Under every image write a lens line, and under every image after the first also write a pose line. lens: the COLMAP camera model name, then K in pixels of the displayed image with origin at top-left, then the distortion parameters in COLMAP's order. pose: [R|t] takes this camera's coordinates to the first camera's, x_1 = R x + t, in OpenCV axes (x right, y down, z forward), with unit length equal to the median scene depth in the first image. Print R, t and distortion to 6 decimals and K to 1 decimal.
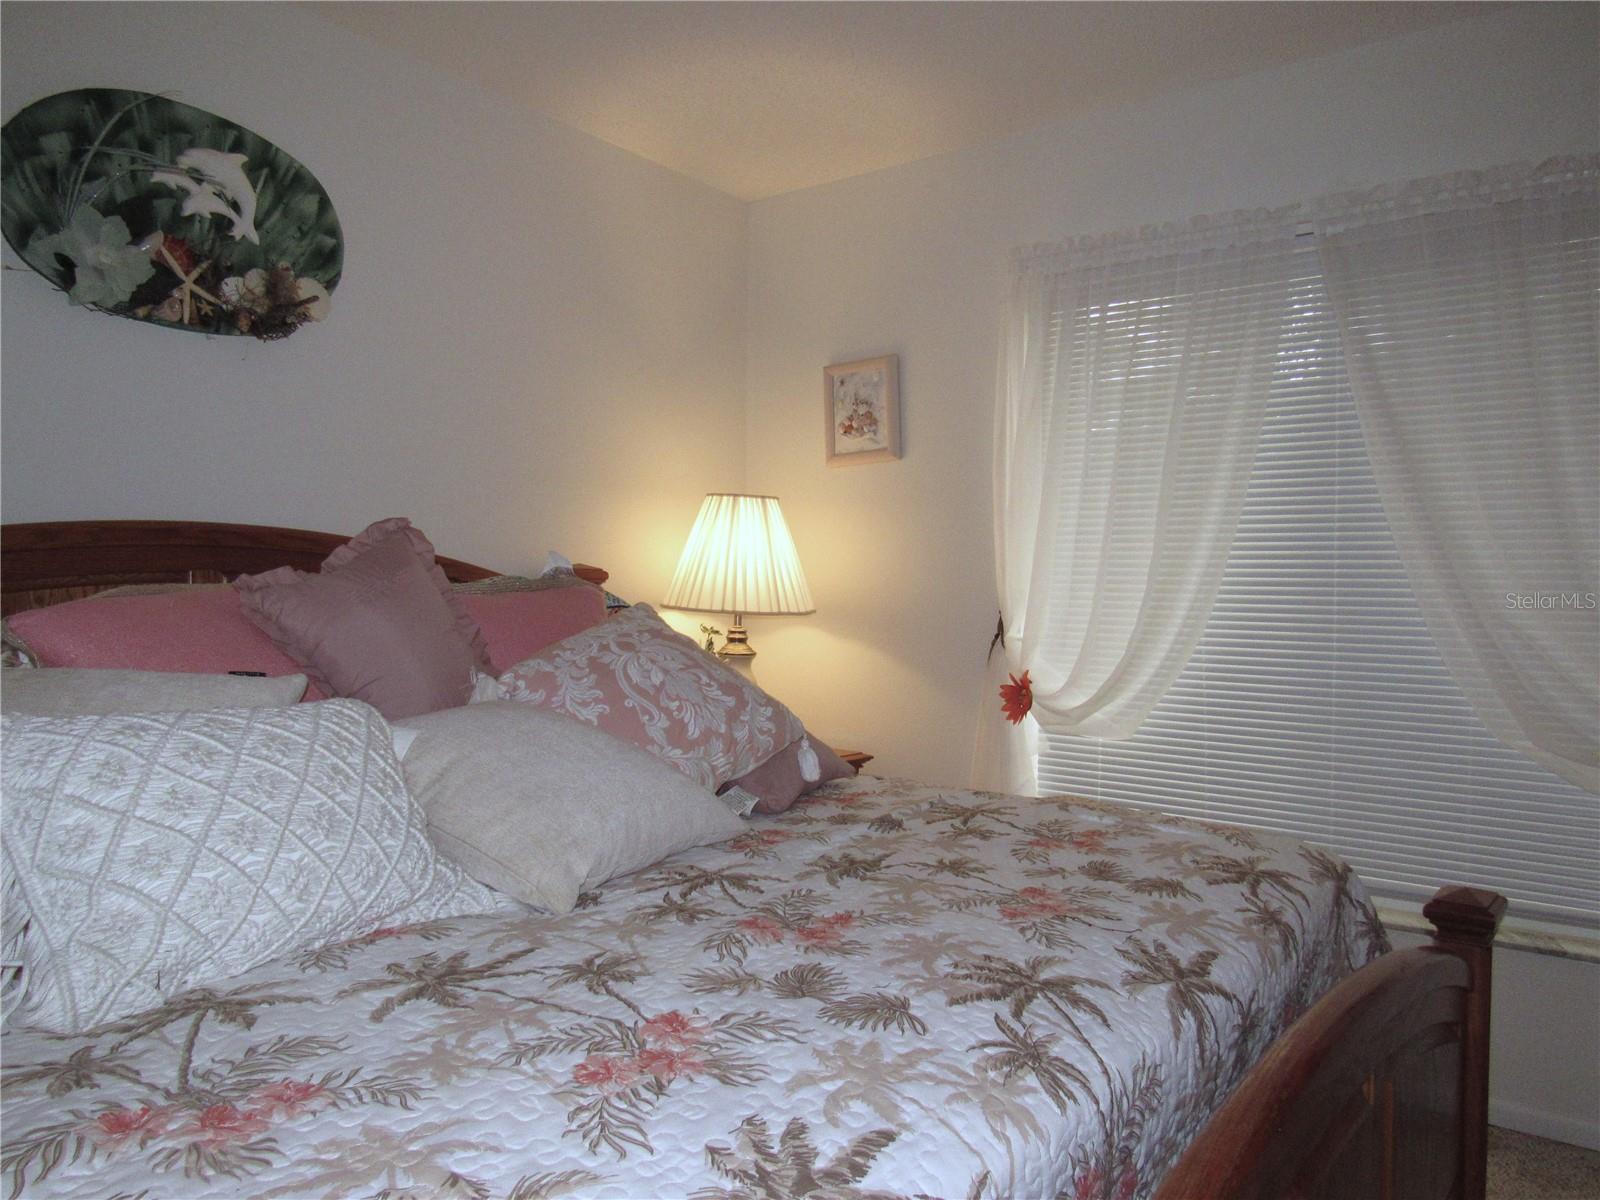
lens RADIAL K [[1196.8, 0, 803.5], [0, 1196.8, 605.3], [0, 0, 1]] dist [-0.027963, 0.007176]
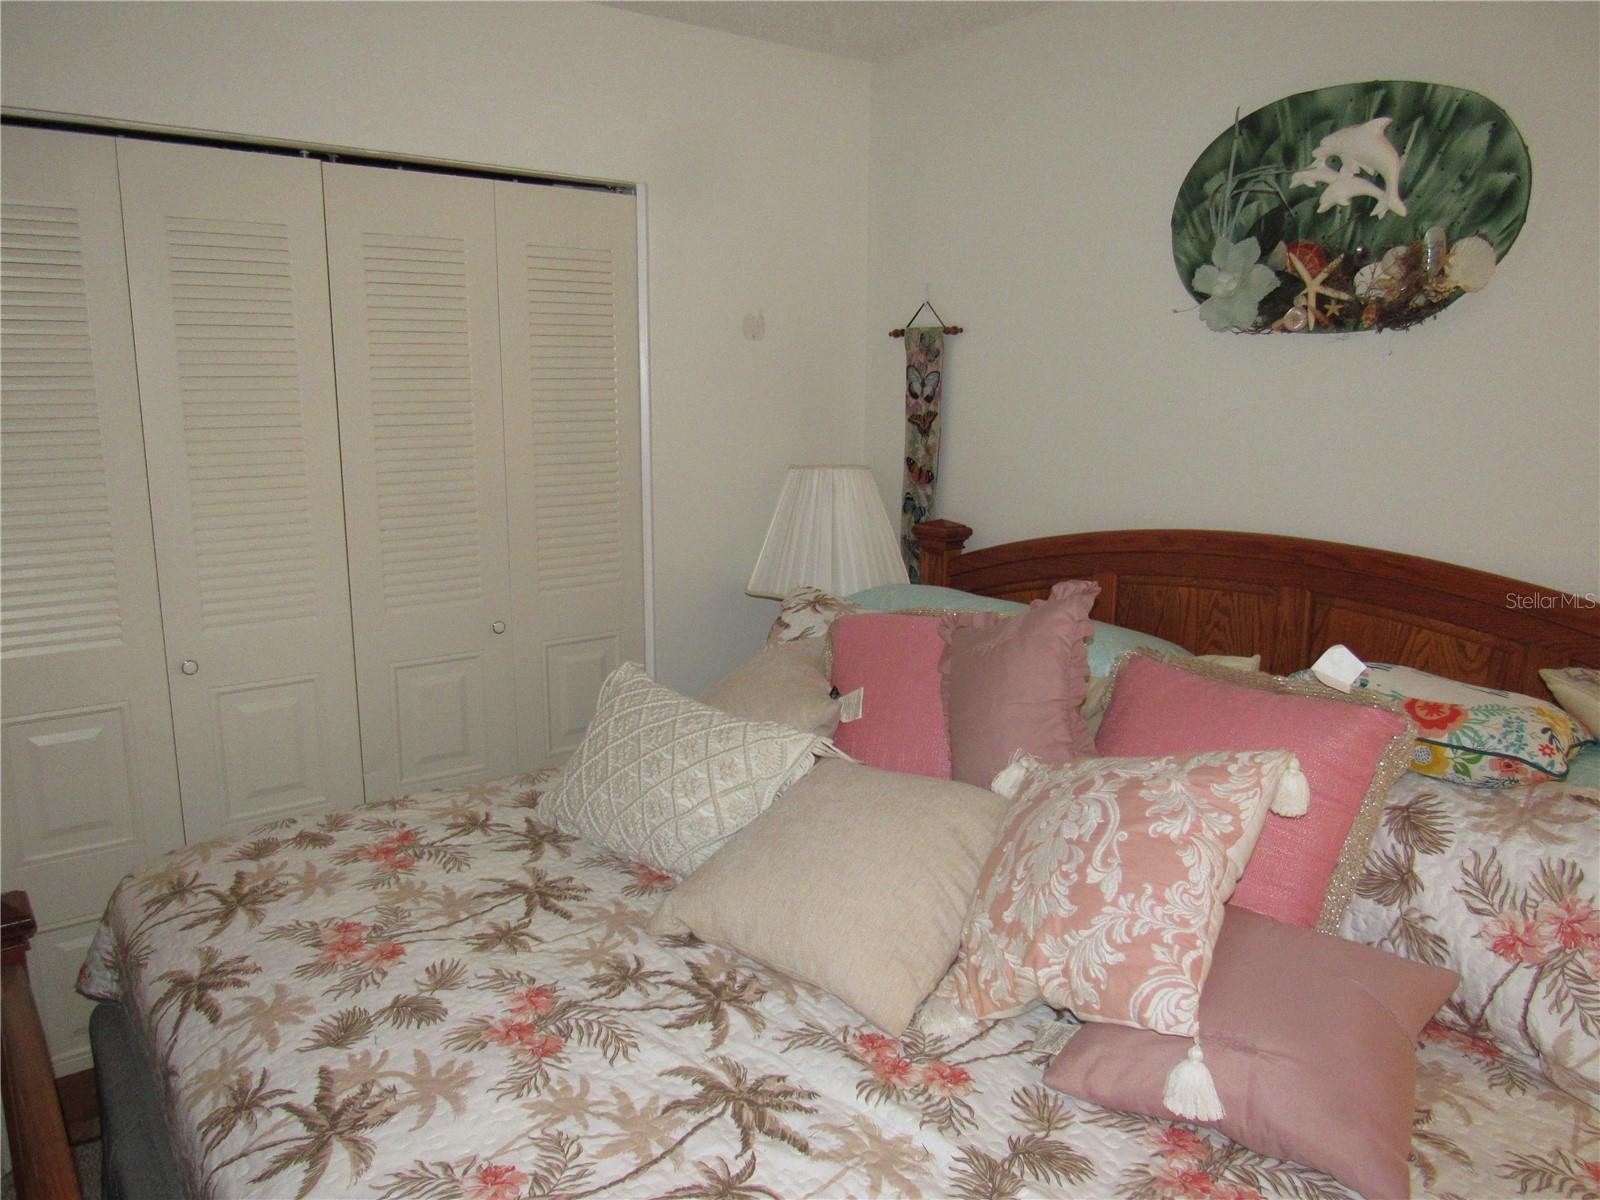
lens RADIAL K [[1196.8, 0, 803.5], [0, 1196.8, 605.3], [0, 0, 1]] dist [-0.027963, 0.007176]
pose [[-0.288262, 0.179286, -0.940618, 0.531489], [-0.017961, 0.981130, 0.192512, -0.197877], [0.957383, 0.072389, -0.279603, 0.894275]]
